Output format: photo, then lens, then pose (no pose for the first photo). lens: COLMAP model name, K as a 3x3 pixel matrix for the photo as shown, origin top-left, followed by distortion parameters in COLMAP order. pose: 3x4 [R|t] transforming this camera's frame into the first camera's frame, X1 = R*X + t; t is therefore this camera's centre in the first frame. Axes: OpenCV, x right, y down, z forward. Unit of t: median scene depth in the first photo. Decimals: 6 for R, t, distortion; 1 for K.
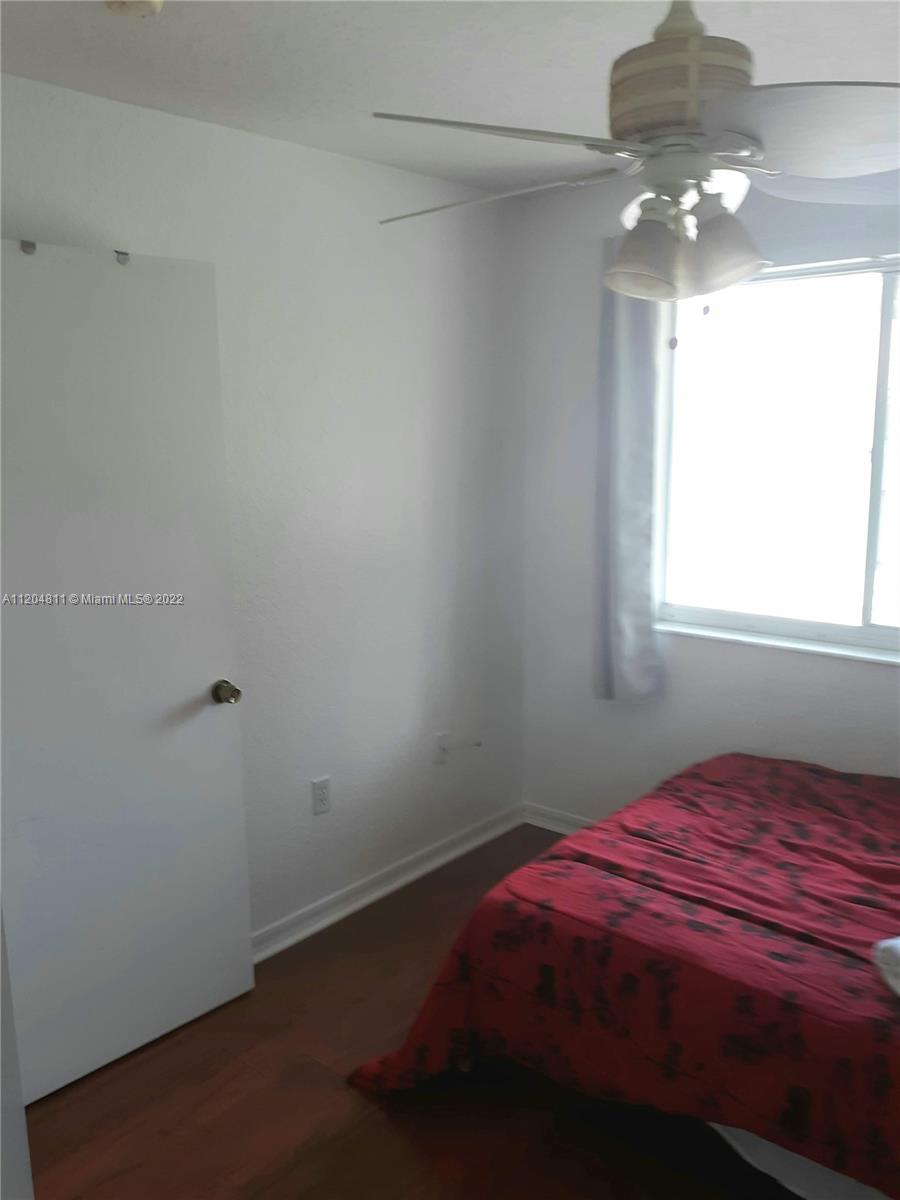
lens RADIAL K [[995.4, 0, 450.0], [0, 995.4, 600.0], [0, 0, 1]] dist [-0.100660, -0.005600]
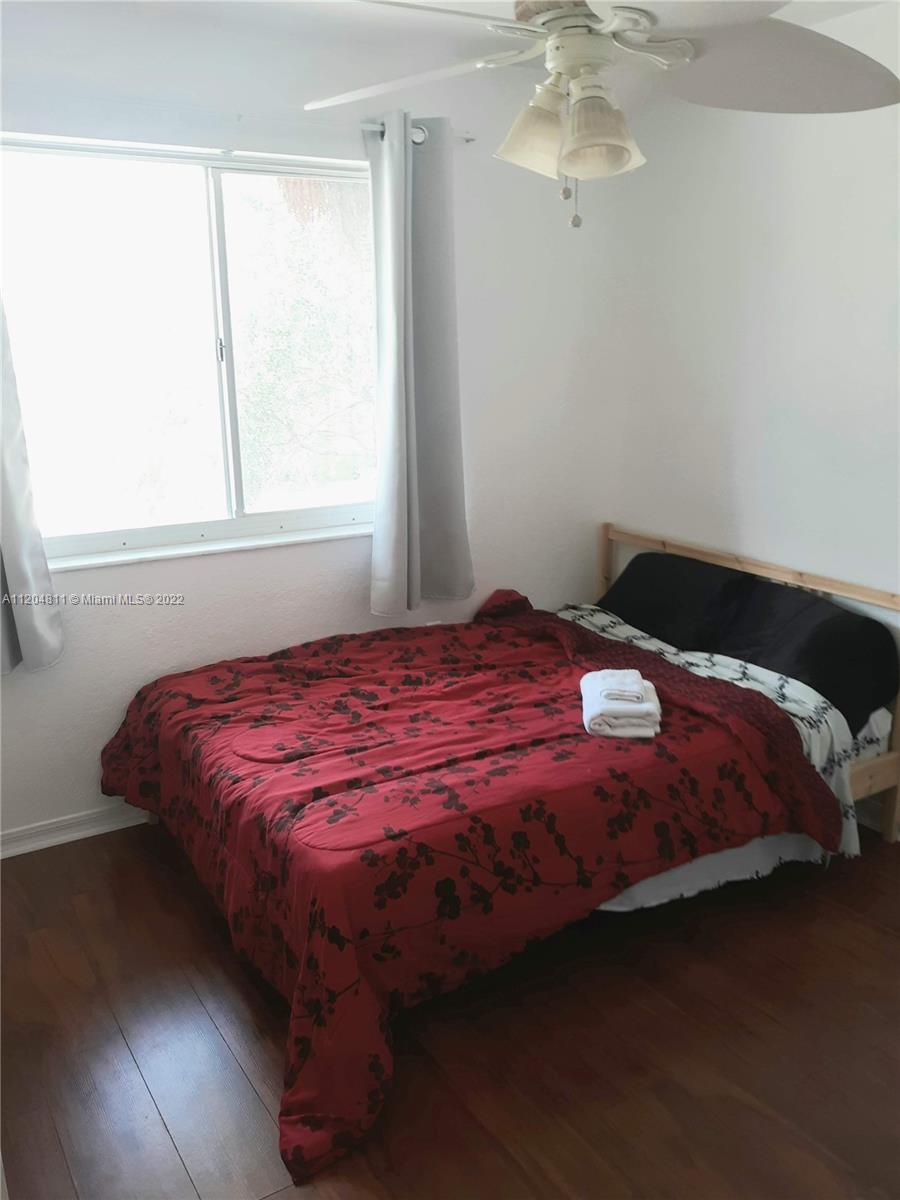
lens RADIAL K [[974.4, 0, 450.0], [0, 974.4, 600.0], [0, 0, 1]] dist [0.002945, -0.010562]
pose [[0.289007, -0.244487, 0.925581, -0.682600], [0.173164, 0.964242, 0.200630, -0.078906], [-0.941536, 0.102294, 0.321009, 0.628510]]
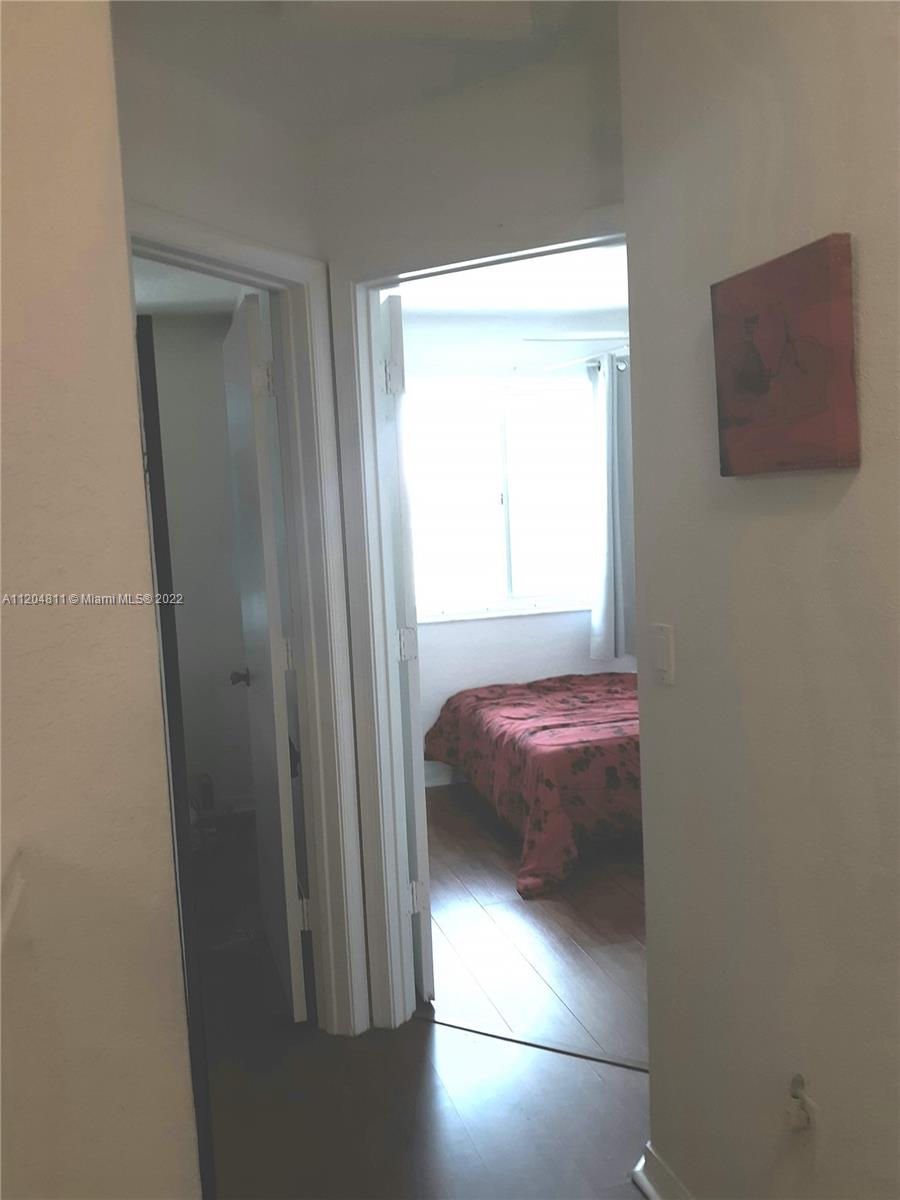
lens RADIAL K [[961.4, 0, 420.7], [0, 961.4, 602.1], [0, 0, 1]] dist [0.085898, -0.196927]
pose [[0.572066, -0.092086, 0.815022, -1.407407], [0.192551, 0.980986, -0.024314, 0.058095], [-0.797286, 0.170842, 0.578920, 0.209116]]
